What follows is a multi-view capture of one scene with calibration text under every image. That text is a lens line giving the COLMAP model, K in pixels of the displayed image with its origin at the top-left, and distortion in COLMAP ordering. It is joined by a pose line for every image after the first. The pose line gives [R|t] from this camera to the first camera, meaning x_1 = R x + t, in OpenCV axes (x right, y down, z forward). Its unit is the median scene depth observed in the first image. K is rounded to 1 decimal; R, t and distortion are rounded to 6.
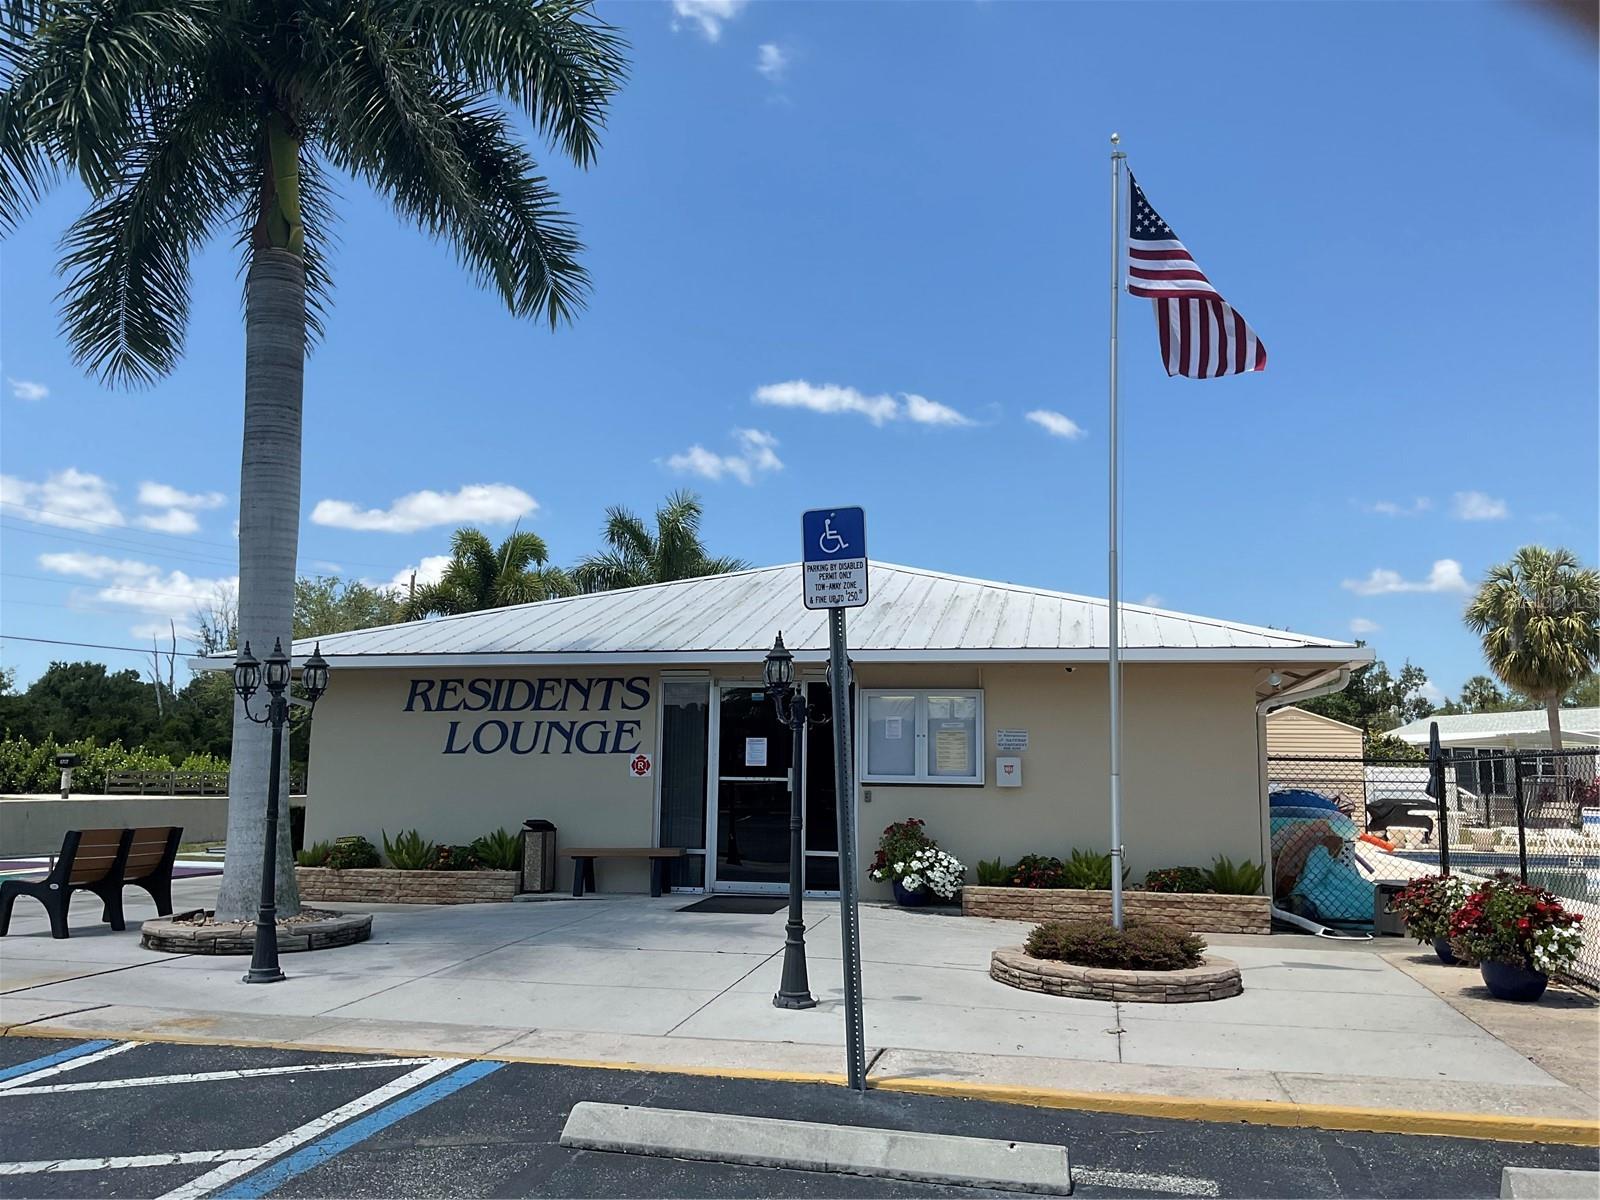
lens RADIAL K [[1304.8, 0, 800.0], [0, 1304.8, 600.0], [0, 0, 1]] dist [0.119181, -0.202583]
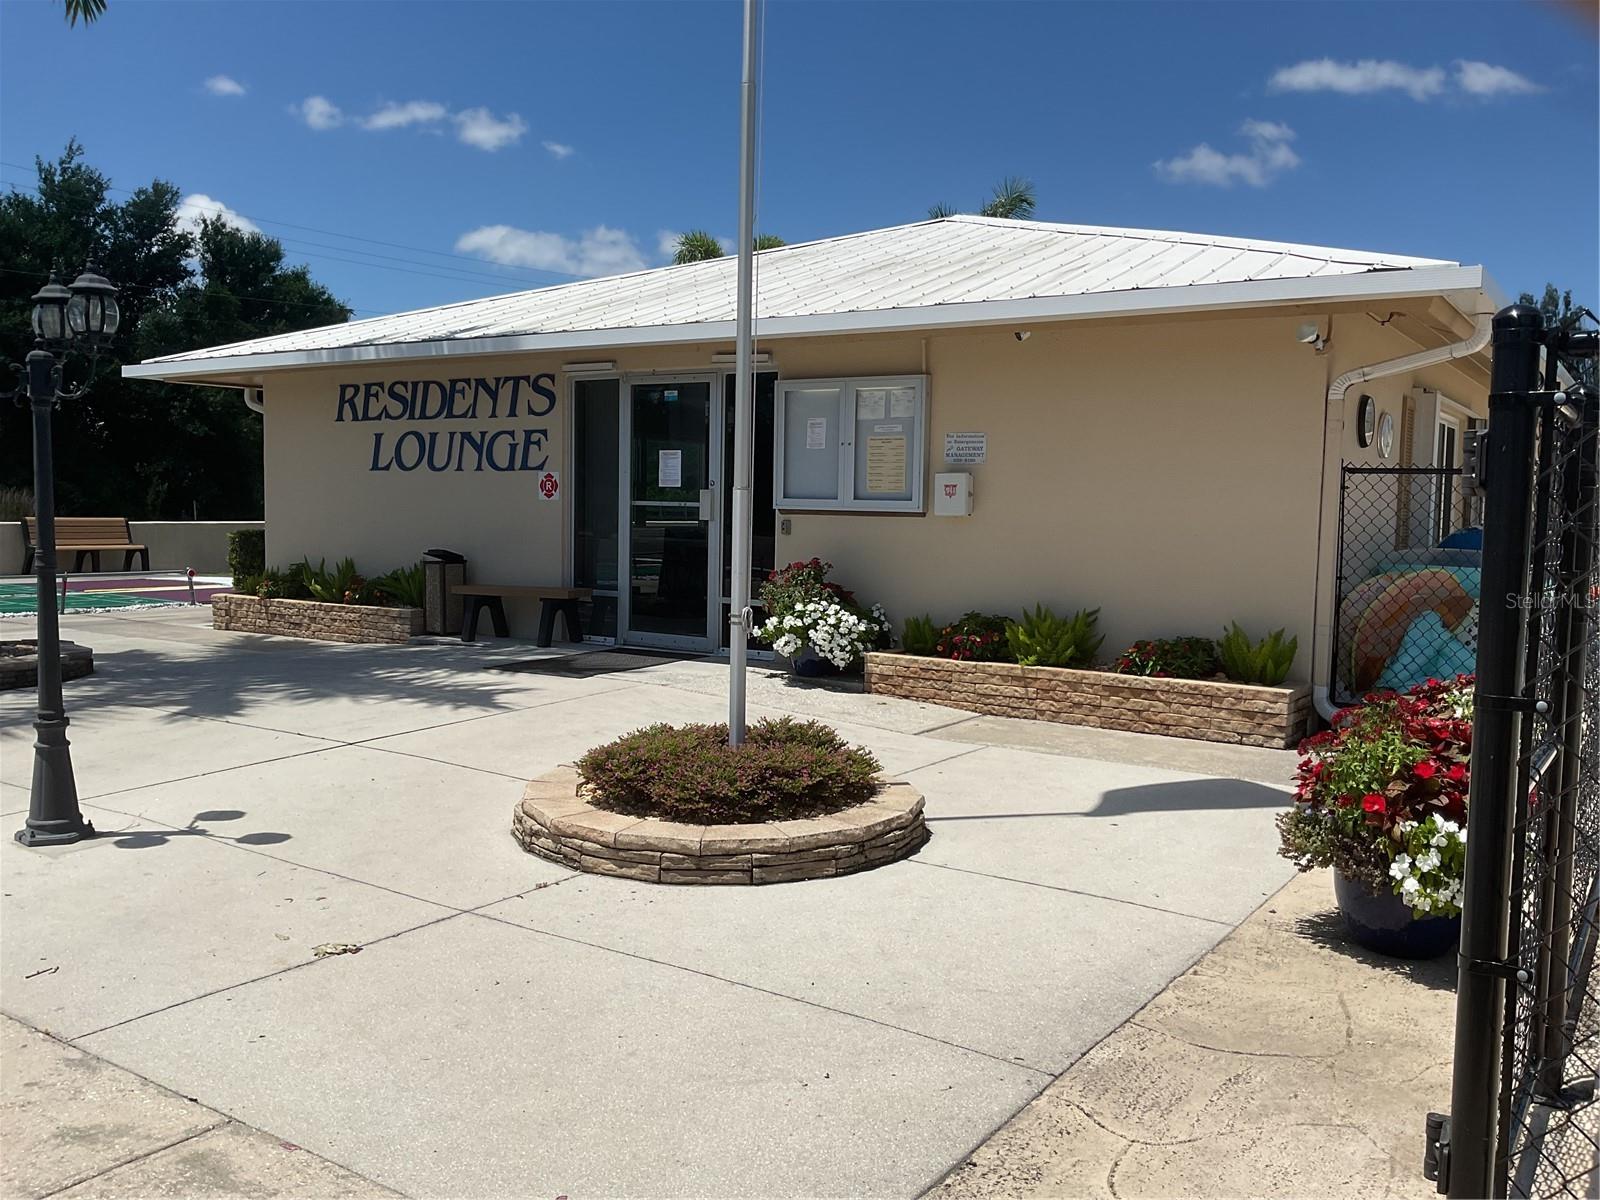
lens RADIAL K [[1304.8, 0, 800.0], [0, 1304.8, 600.0], [0, 0, 1]] dist [0.119181, -0.202583]
pose [[0.932799, 0.032018, -0.358972, 0.307988], [0.040688, 0.980322, 0.193166, 0.045953], [0.358092, -0.194791, 0.913141, 0.308264]]
